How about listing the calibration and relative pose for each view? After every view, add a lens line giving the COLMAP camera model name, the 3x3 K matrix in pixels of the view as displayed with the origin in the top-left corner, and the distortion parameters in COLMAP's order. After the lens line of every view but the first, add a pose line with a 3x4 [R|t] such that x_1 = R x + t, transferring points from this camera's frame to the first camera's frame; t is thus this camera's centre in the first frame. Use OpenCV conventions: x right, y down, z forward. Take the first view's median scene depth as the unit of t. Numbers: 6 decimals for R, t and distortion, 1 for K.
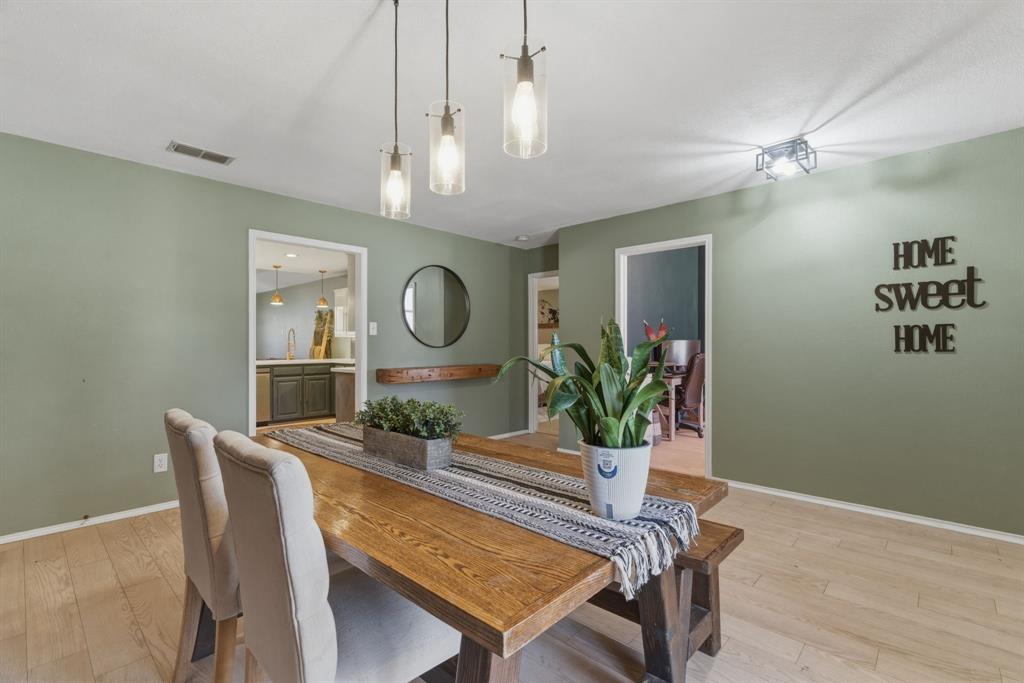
lens RADIAL K [[467.8, 0, 512.8], [0, 467.8, 341.5], [0, 0, 1]] dist [0.001598, 0.000287]
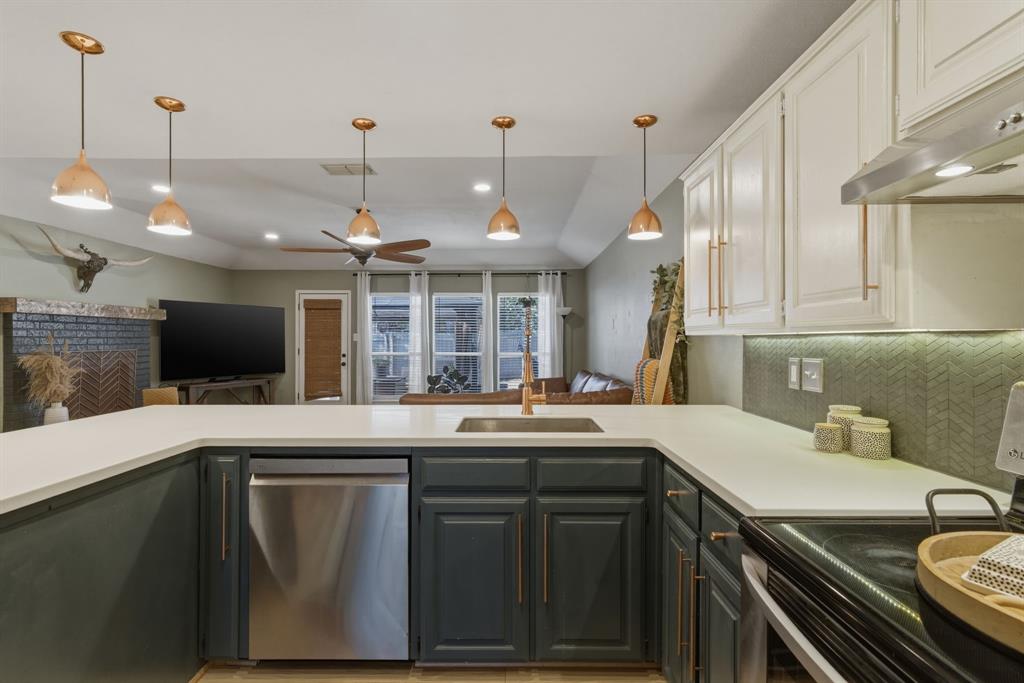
lens RADIAL K [[467.8, 0, 507.1], [0, 467.8, 339.6], [0, 0, 1]] dist [0.001598, 0.000287]
pose [[0.680424, 0.000924, -0.732818, -0.224839], [0.004340, 0.999977, 0.005291, -0.008526], [0.732806, -0.006780, 0.680404, 0.668023]]
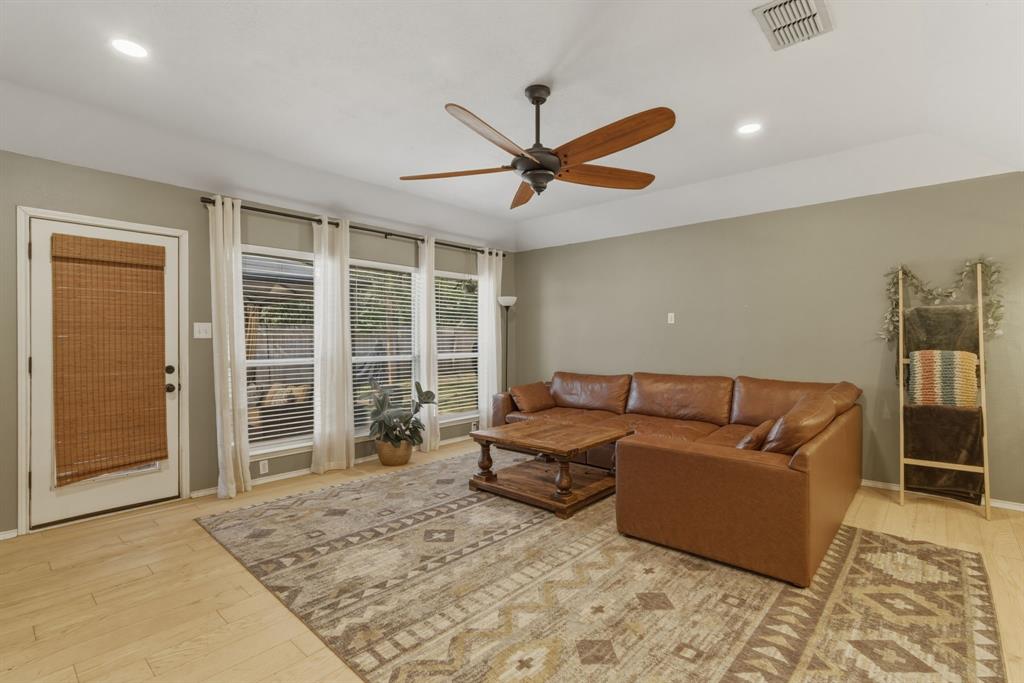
lens RADIAL K [[467.8, 0, 518.1], [0, 467.8, 341.8], [0, 0, 1]] dist [0.001598, 0.000287]
pose [[0.999594, -0.002801, 0.028349, -0.800638], [0.002442, 0.999916, 0.012711, -0.003949], [-0.028382, -0.012636, 0.999517, 0.623763]]
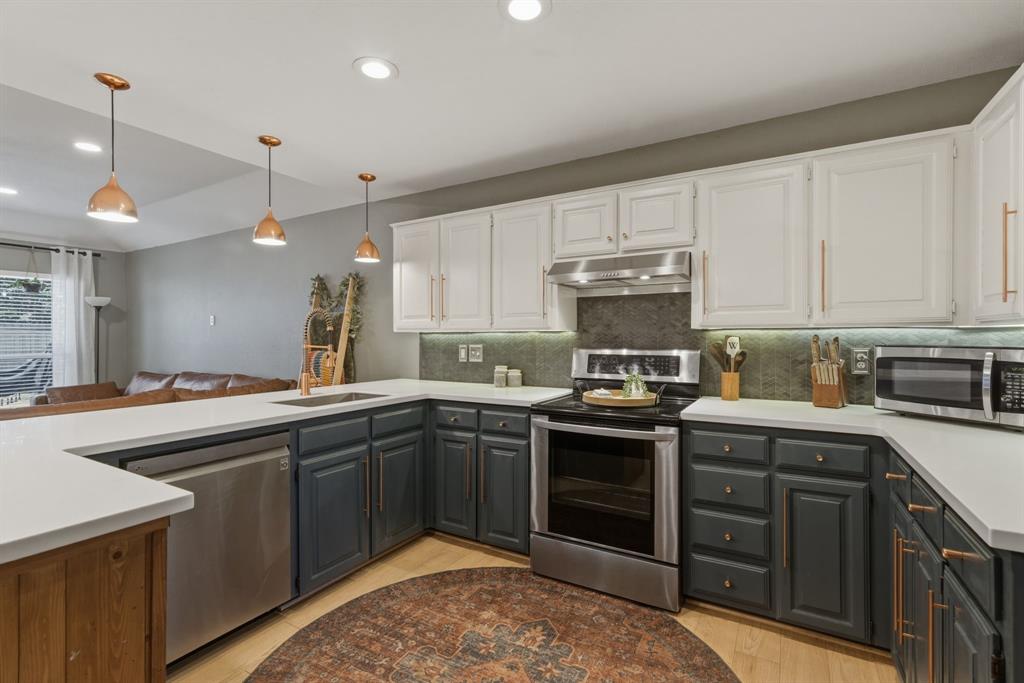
lens RADIAL K [[467.8, 0, 503.7], [0, 467.8, 341.5], [0, 0, 1]] dist [0.001598, 0.000287]
pose [[0.976773, 0.000191, 0.214277, -0.346000], [-0.002638, 0.999935, 0.011135, -0.005724], [-0.214261, -0.011442, 0.976709, 0.514990]]
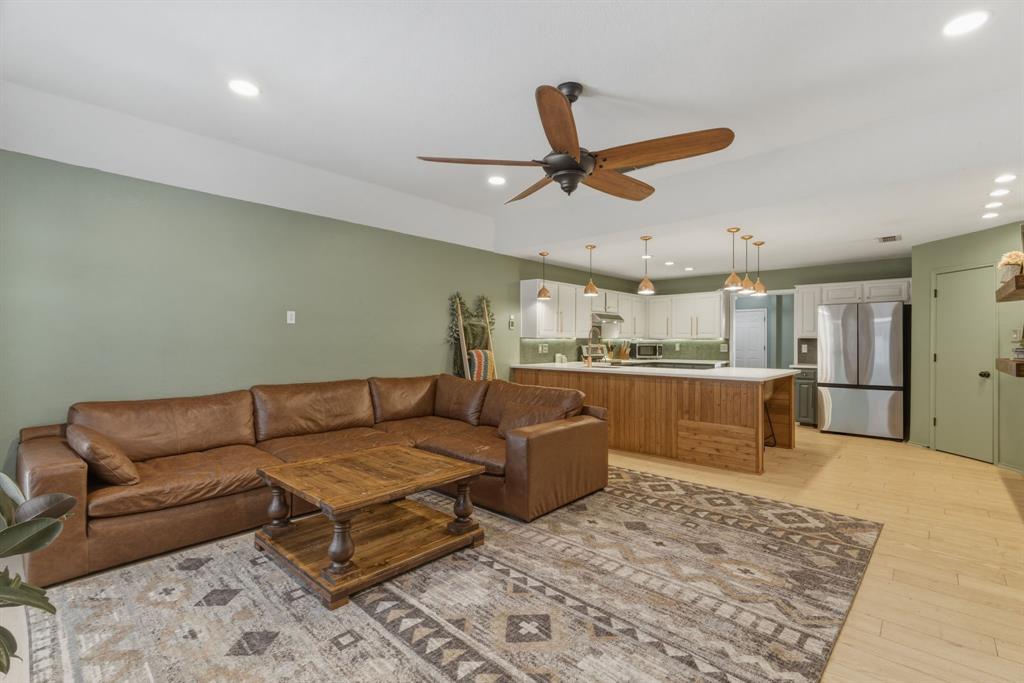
lens RADIAL K [[467.8, 0, 500.9], [0, 467.8, 340.6], [0, 0, 1]] dist [0.001598, 0.000287]
pose [[0.004313, 0.004598, 0.999980, -1.083084], [-0.008265, 0.999955, -0.004562, -0.000432], [-0.999957, -0.008245, 0.004351, 0.978600]]
